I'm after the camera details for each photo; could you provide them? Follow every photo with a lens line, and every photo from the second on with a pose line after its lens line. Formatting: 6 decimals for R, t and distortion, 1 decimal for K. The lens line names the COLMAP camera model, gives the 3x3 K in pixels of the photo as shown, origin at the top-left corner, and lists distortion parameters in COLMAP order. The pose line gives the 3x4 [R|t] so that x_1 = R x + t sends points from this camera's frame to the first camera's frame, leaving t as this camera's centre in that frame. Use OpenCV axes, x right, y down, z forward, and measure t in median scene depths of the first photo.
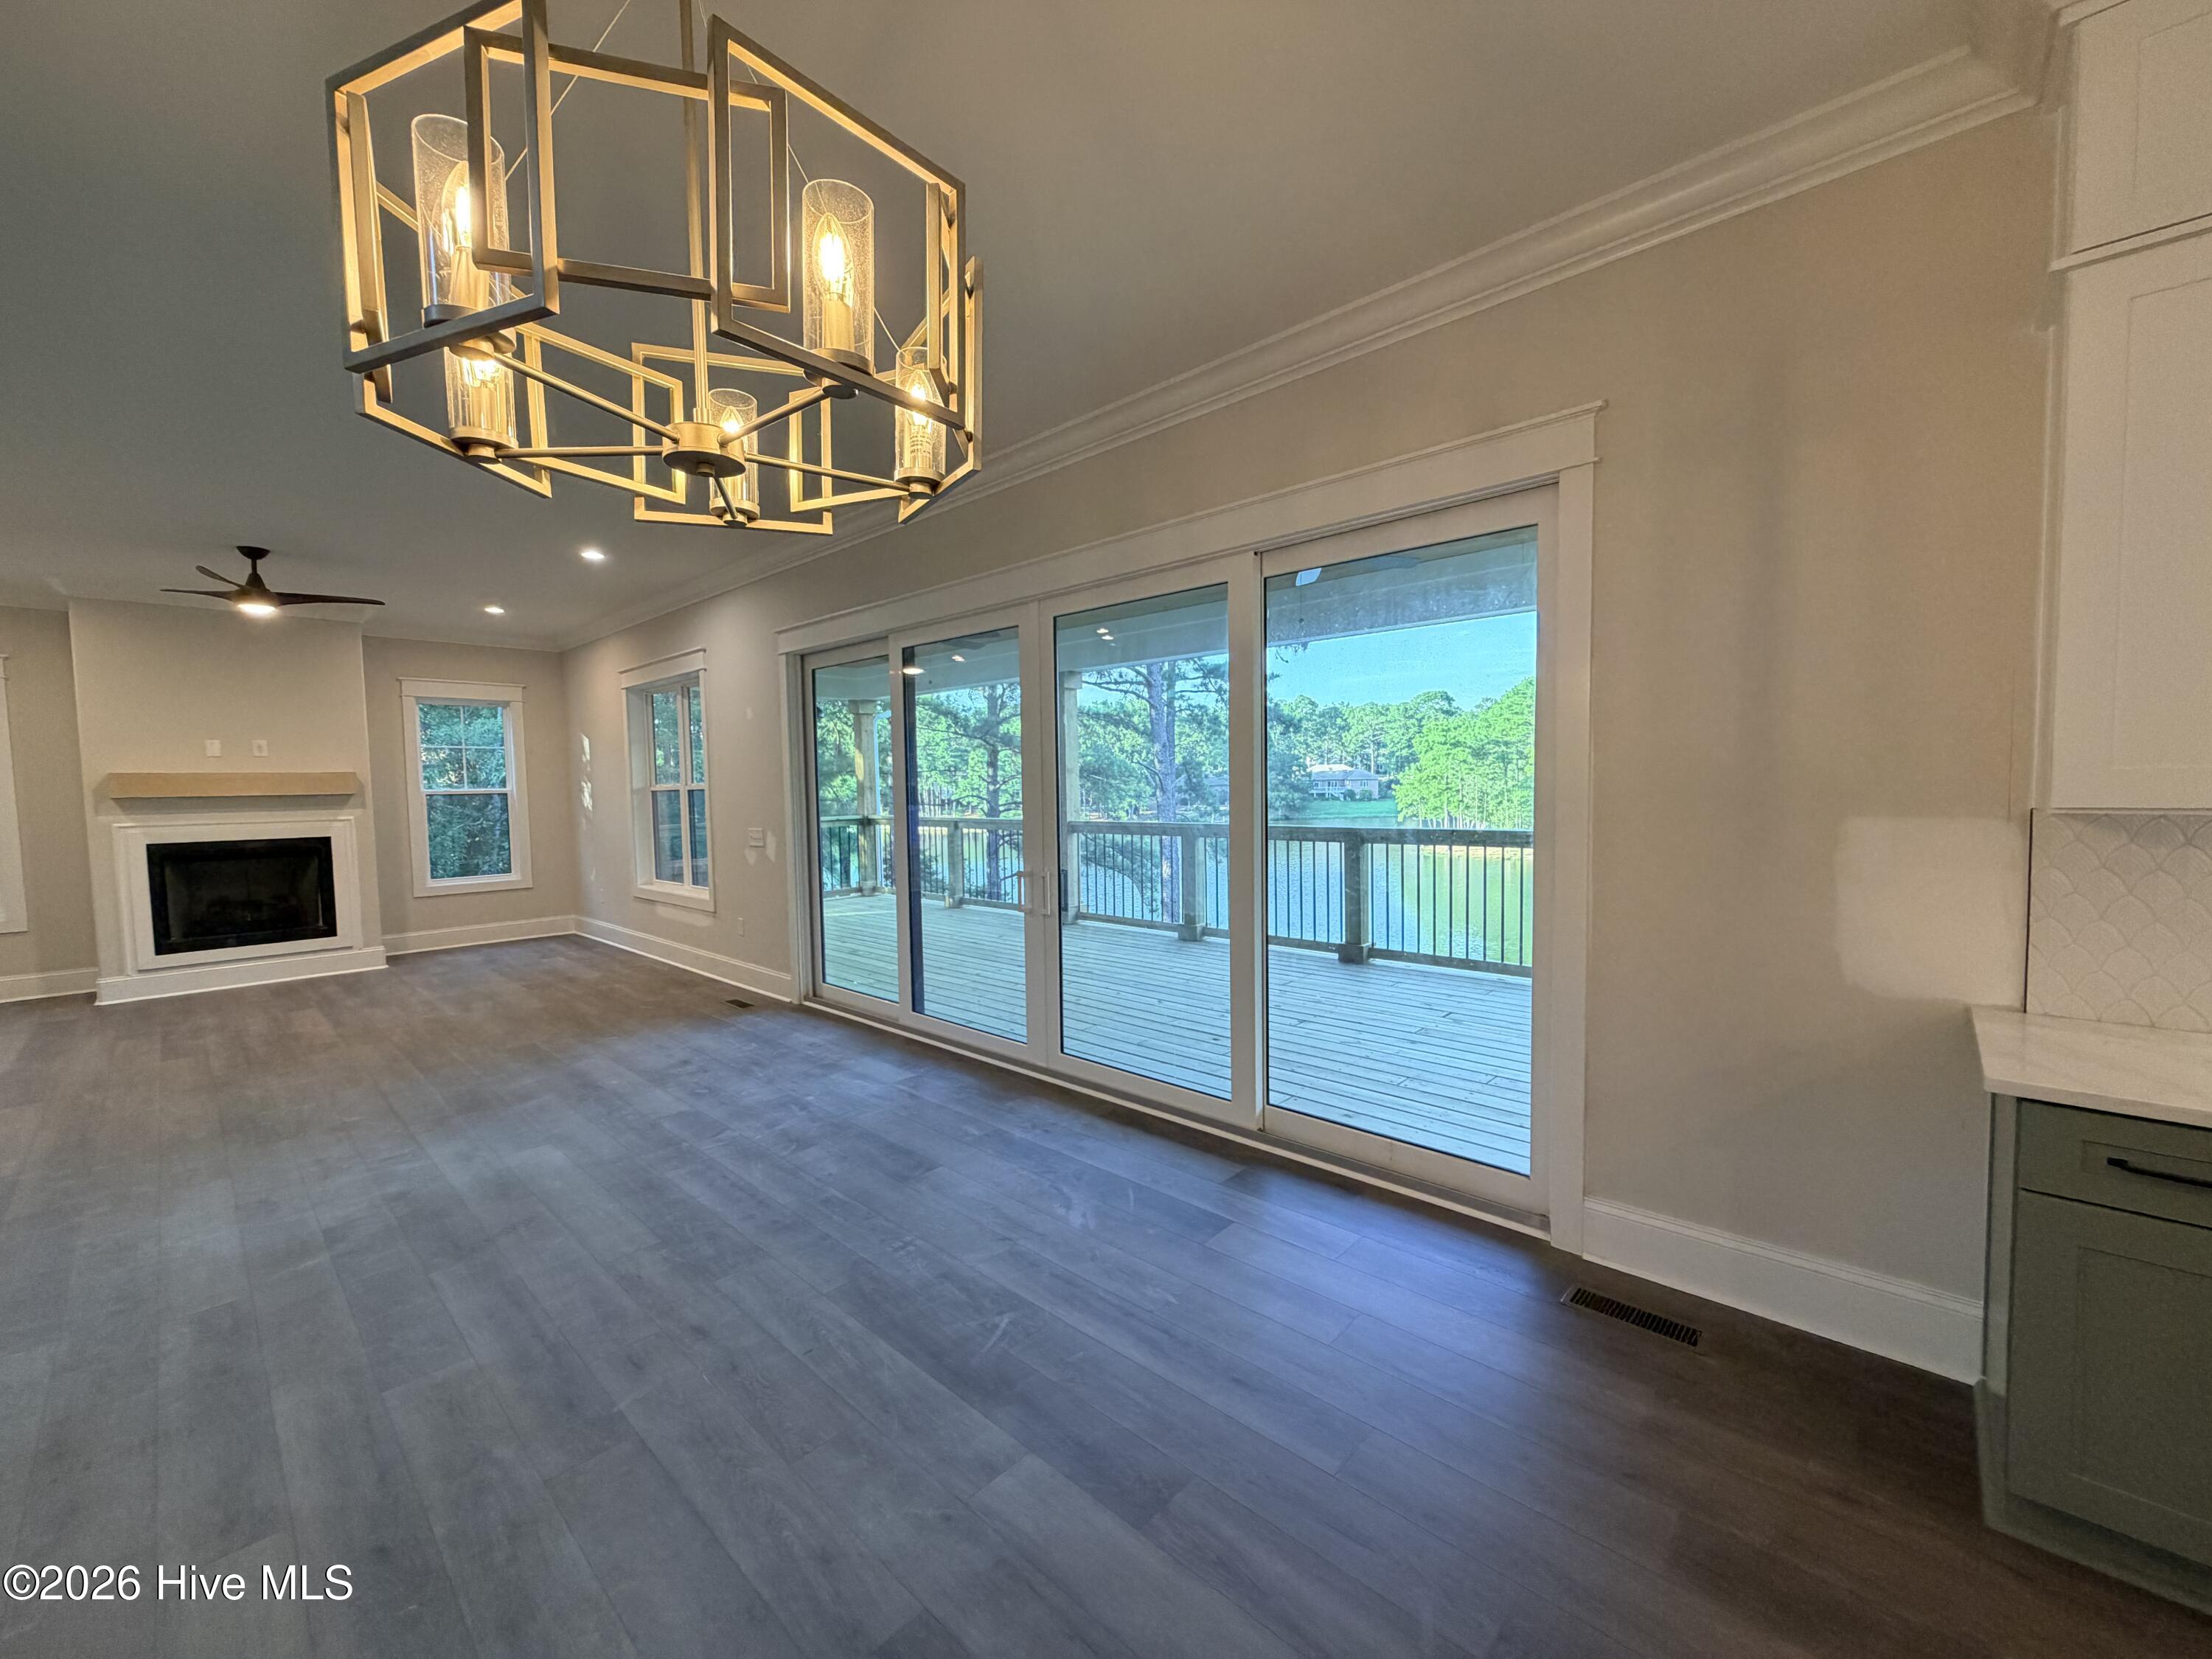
lens RADIAL K [[881.0, 0, 1102.6], [0, 881.0, 838.2], [0, 0, 1]] dist [0.002119, 0.000331]
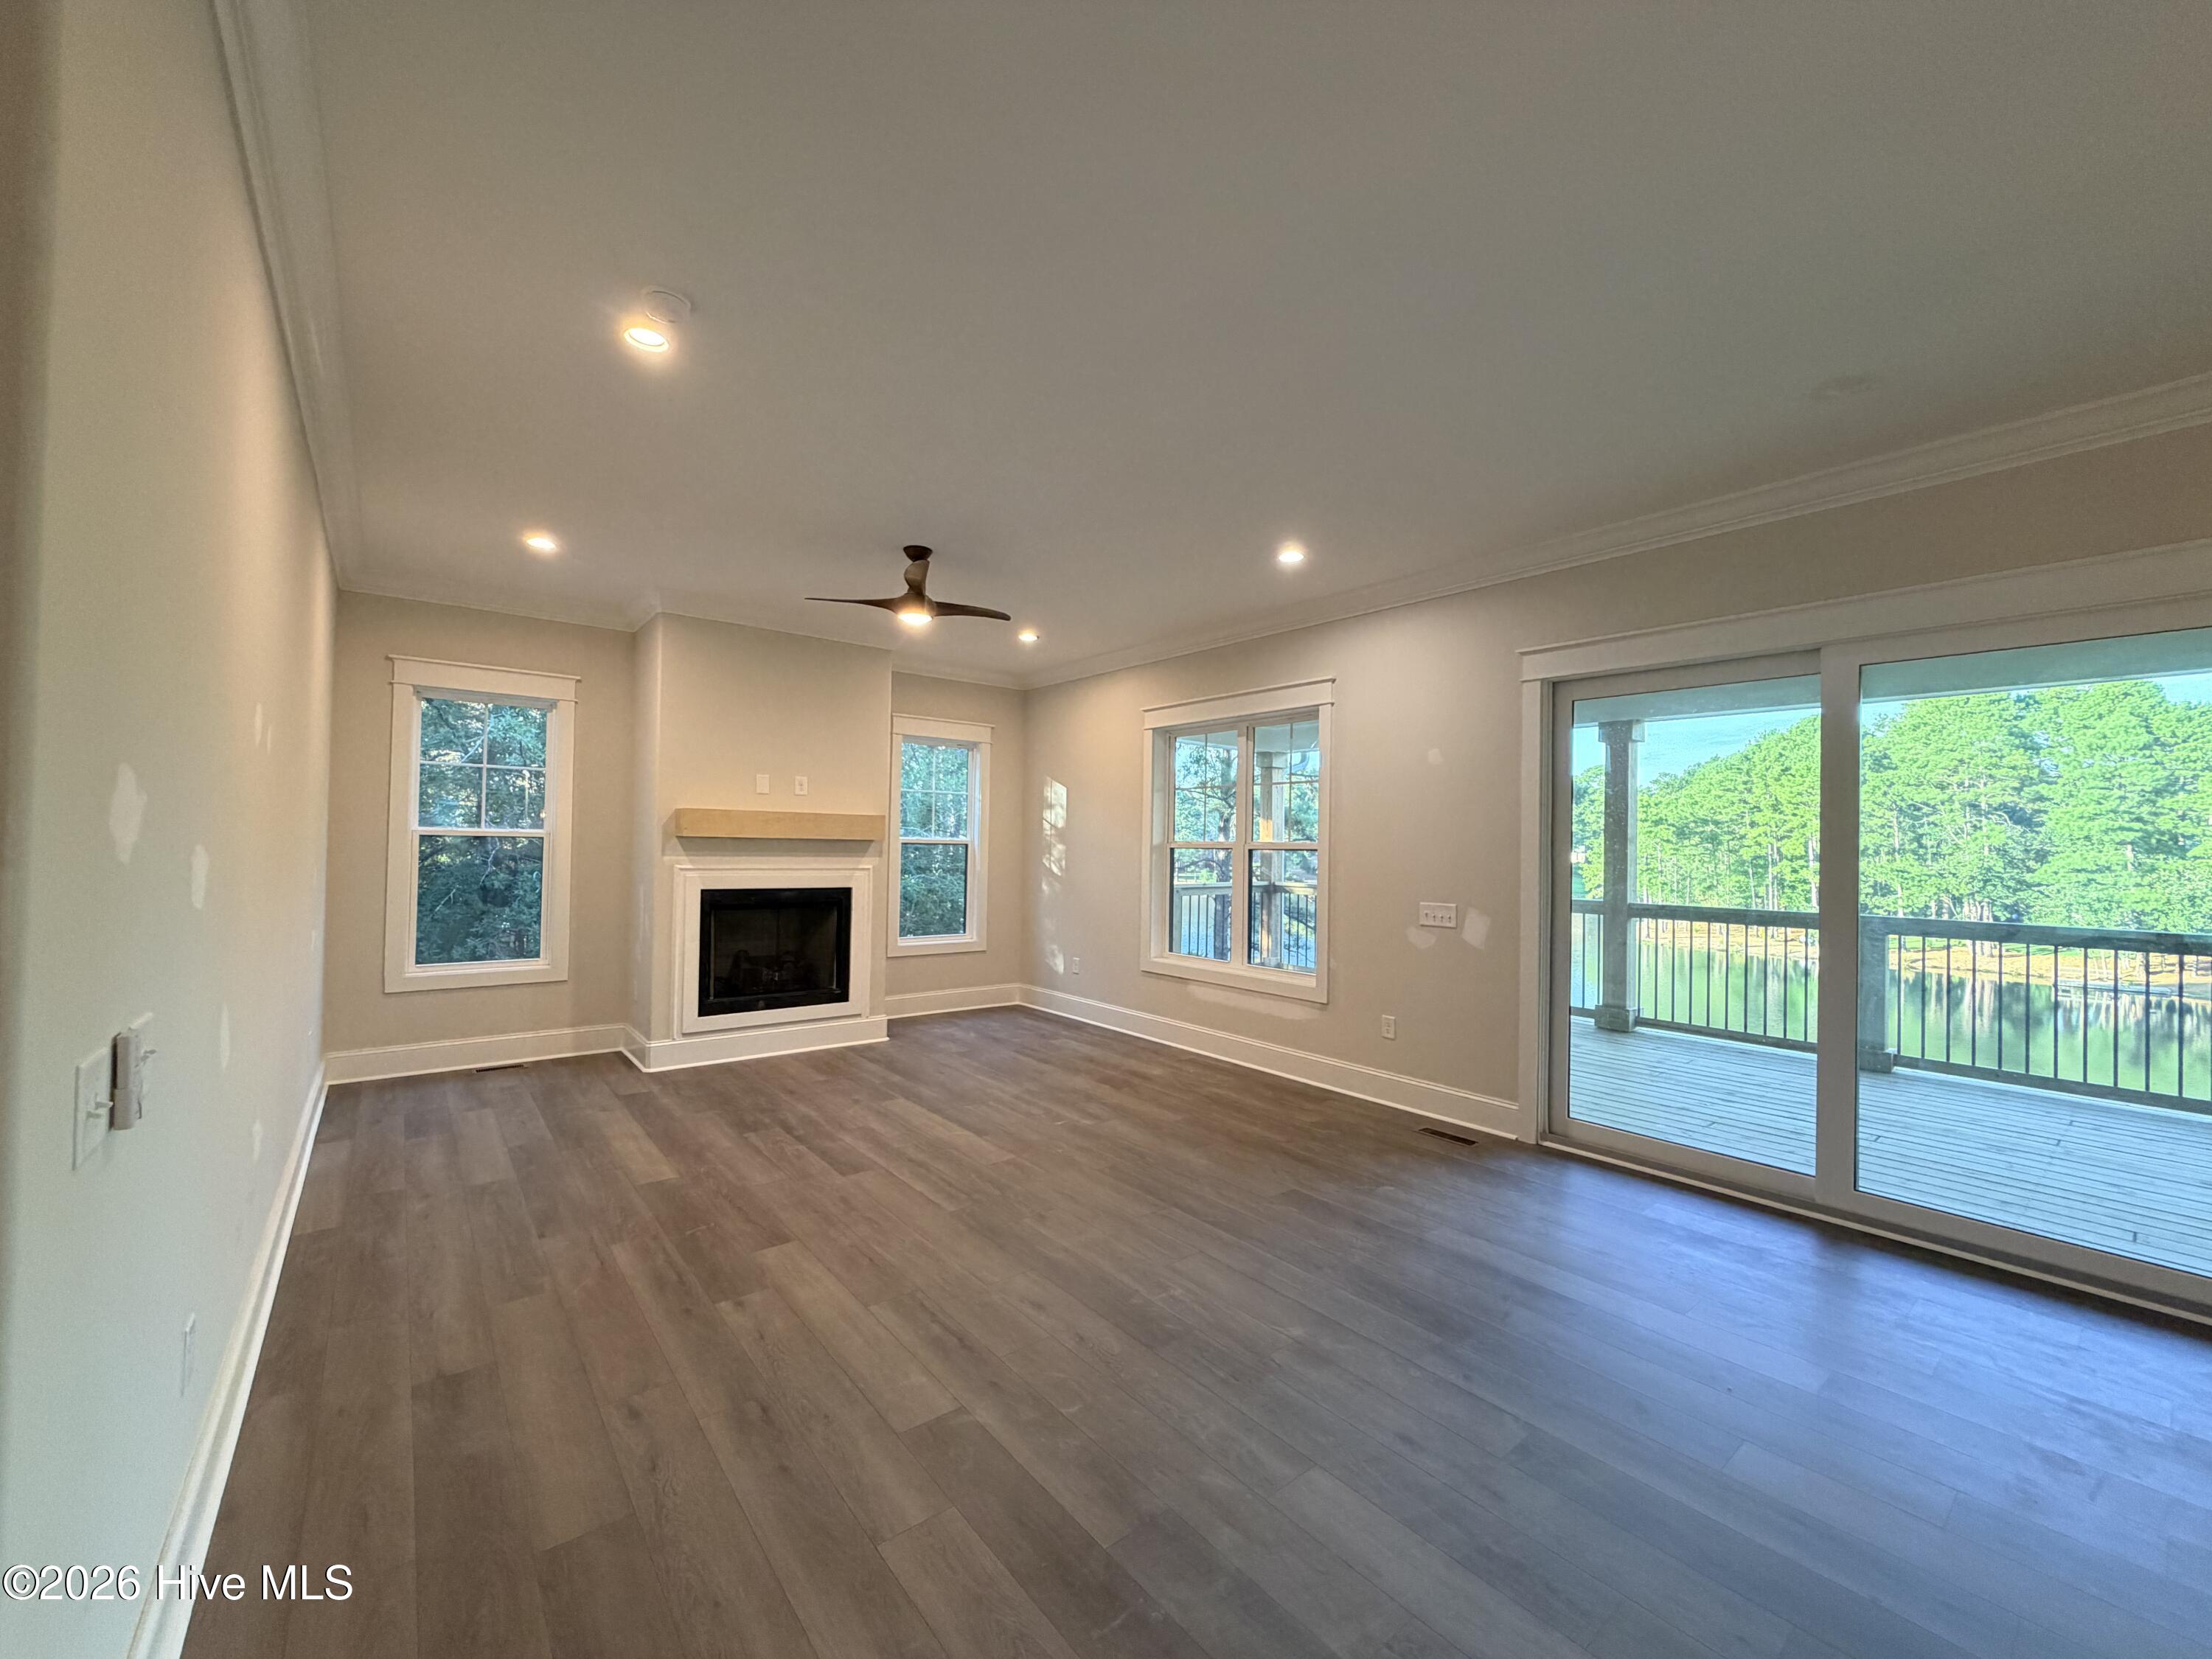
lens RADIAL K [[880.5, 0, 1099.4], [0, 880.5, 831.0], [0, 0, 1]] dist [0.000389, -0.000109]
pose [[0.989266, 0.032937, -0.142364, -0.555226], [-0.044349, 0.995986, -0.077745, -0.000302], [0.139232, 0.083224, 0.986756, 0.177660]]
